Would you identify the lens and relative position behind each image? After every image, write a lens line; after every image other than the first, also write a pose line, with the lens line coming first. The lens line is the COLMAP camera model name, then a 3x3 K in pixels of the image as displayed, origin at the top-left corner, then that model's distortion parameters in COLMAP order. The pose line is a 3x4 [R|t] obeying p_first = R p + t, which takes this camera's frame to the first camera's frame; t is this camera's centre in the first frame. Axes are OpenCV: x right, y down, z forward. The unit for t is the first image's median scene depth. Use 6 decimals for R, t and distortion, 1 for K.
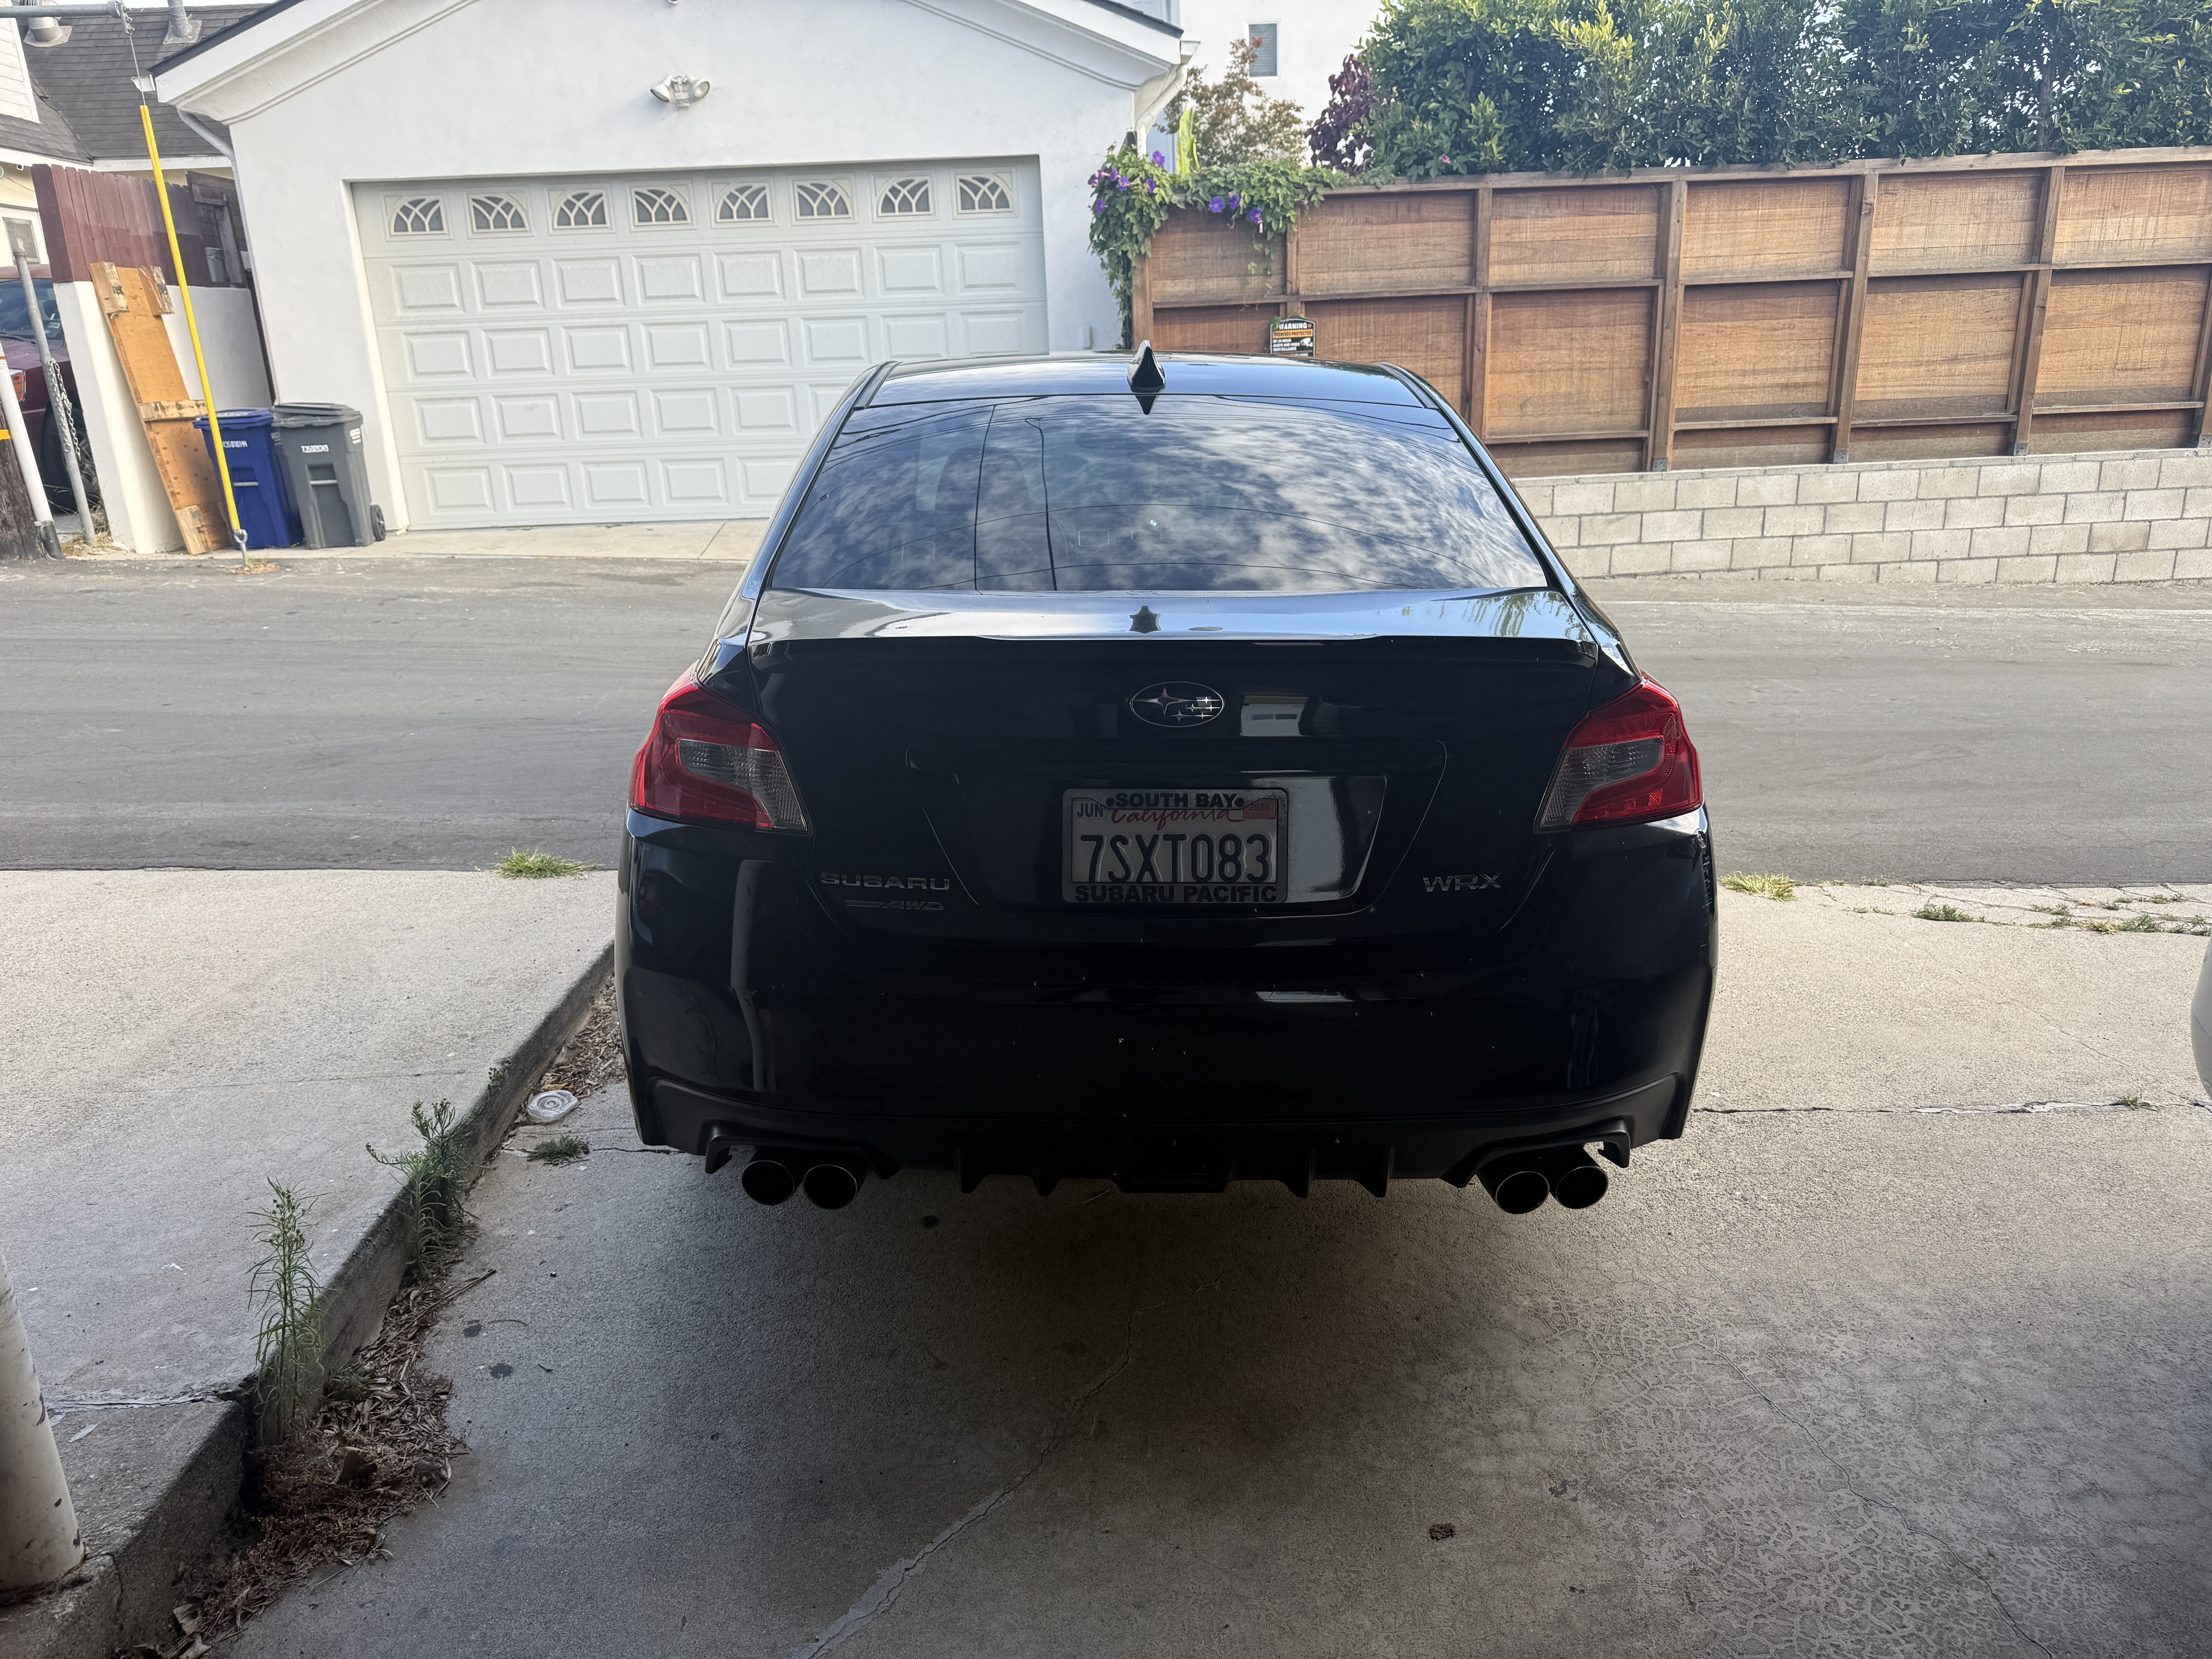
lens RADIAL K [[1536.3, 0, 1116.3], [0, 1536.3, 828.5], [0, 0, 1]] dist [0.017535, -0.024139]
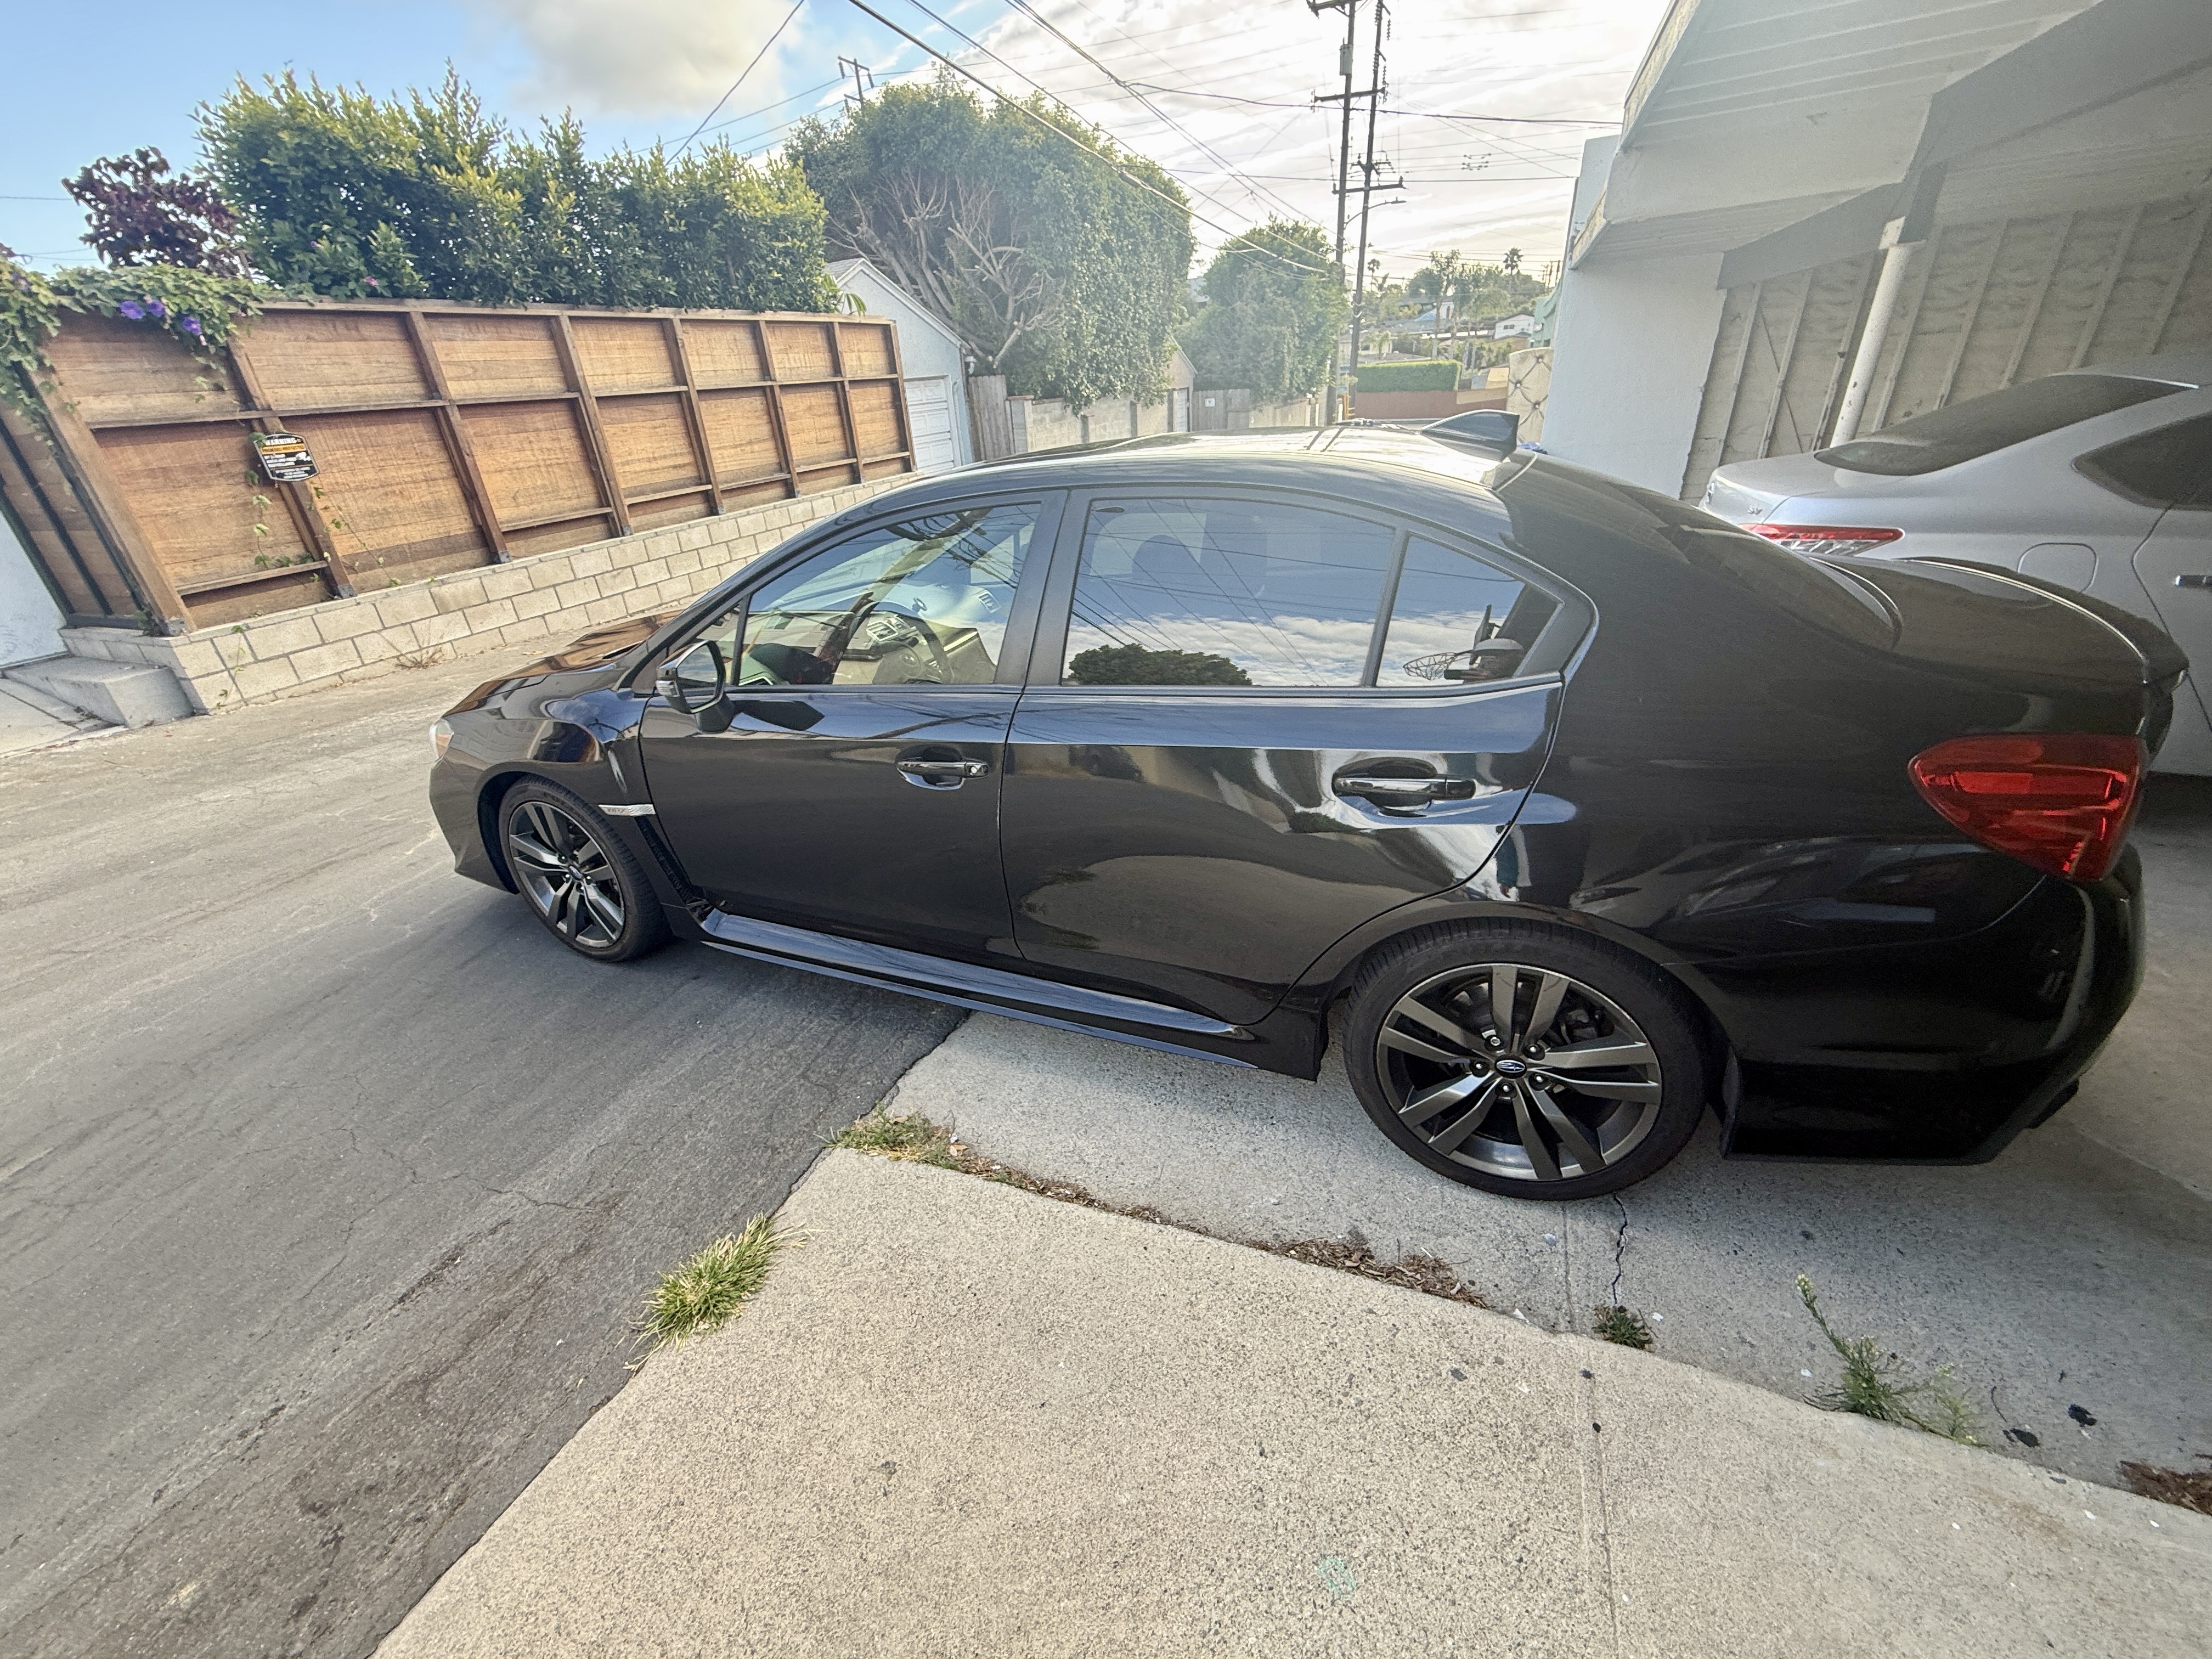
lens RADIAL K [[877.1, 0, 1097.1], [0, 877.1, 827.1], [0, 0, 1]] dist [-0.007631, 0.001030]
pose [[0.427511, -0.406218, 0.807602, -0.225525], [0.314145, 0.904437, 0.288630, -0.090144], [-0.847672, 0.130311, 0.514268, 0.270682]]
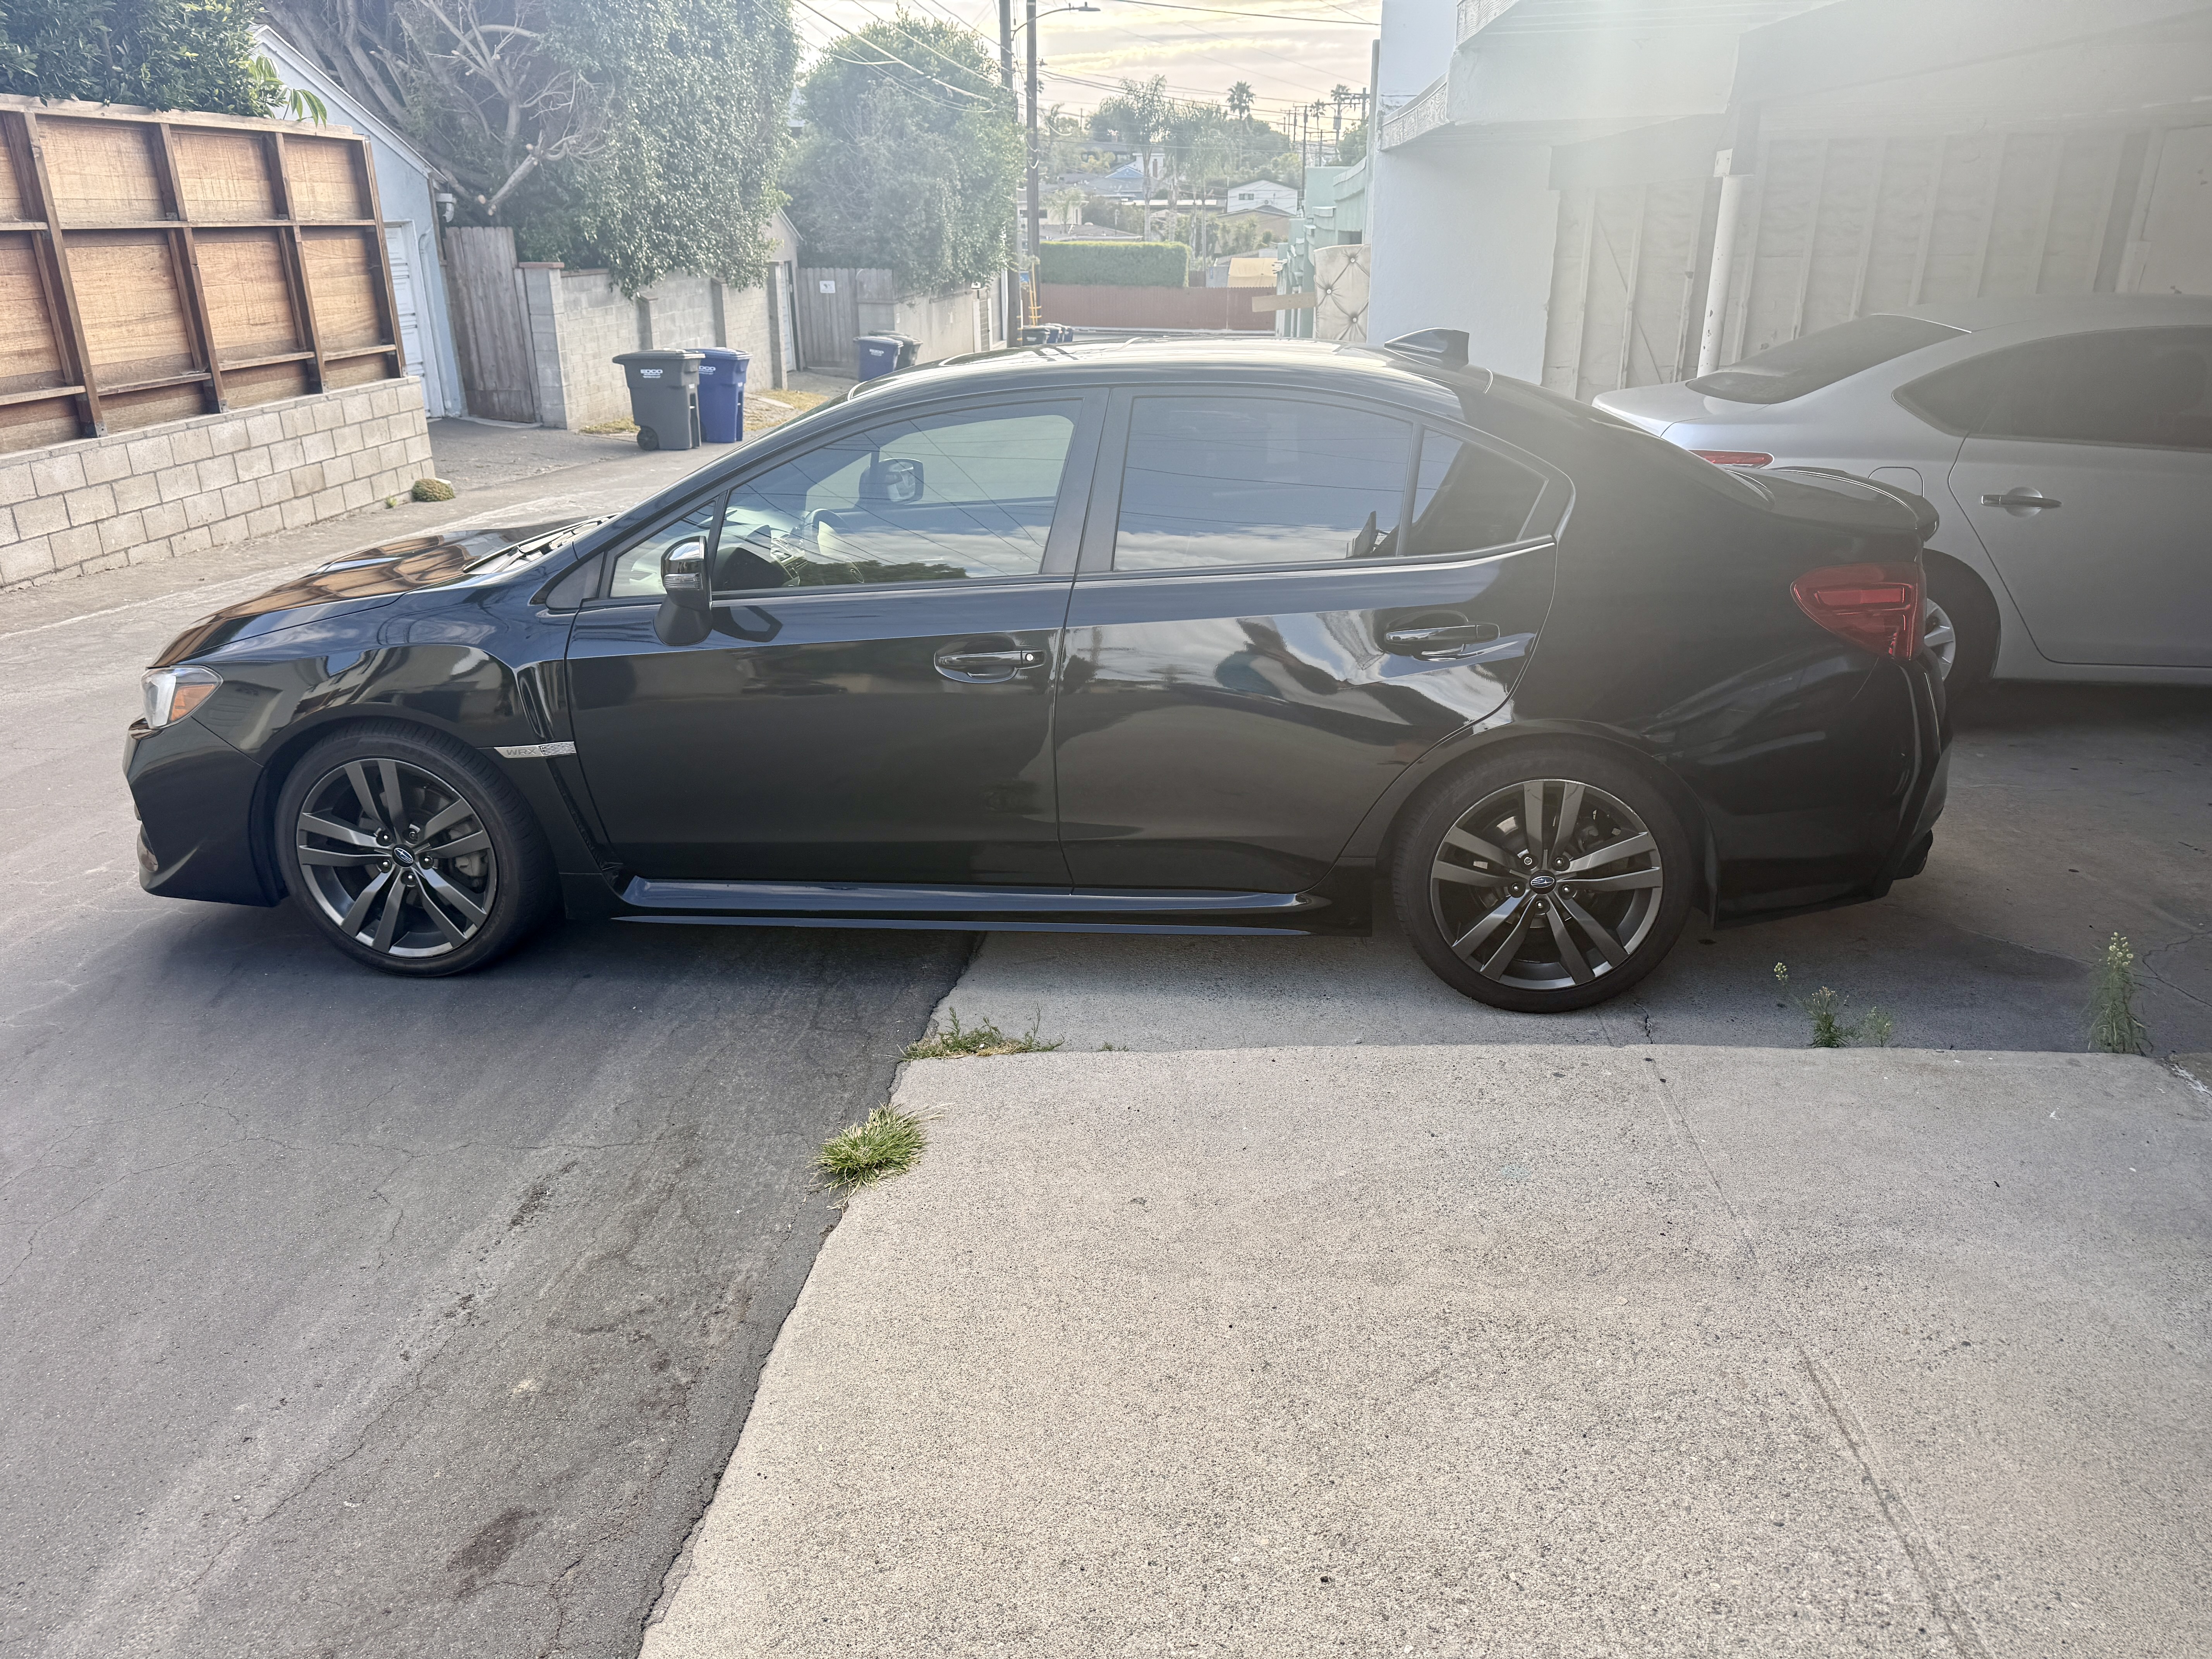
lens RADIAL K [[1536.3, 0, 1114.0], [0, 1536.3, 830.2], [0, 0, 1]] dist [0.017535, -0.024139]
pose [[0.128216, -0.329053, 0.935567, -0.396215], [0.295559, 0.913165, 0.280668, -0.107872], [-0.946681, 0.240529, 0.214337, 0.309116]]
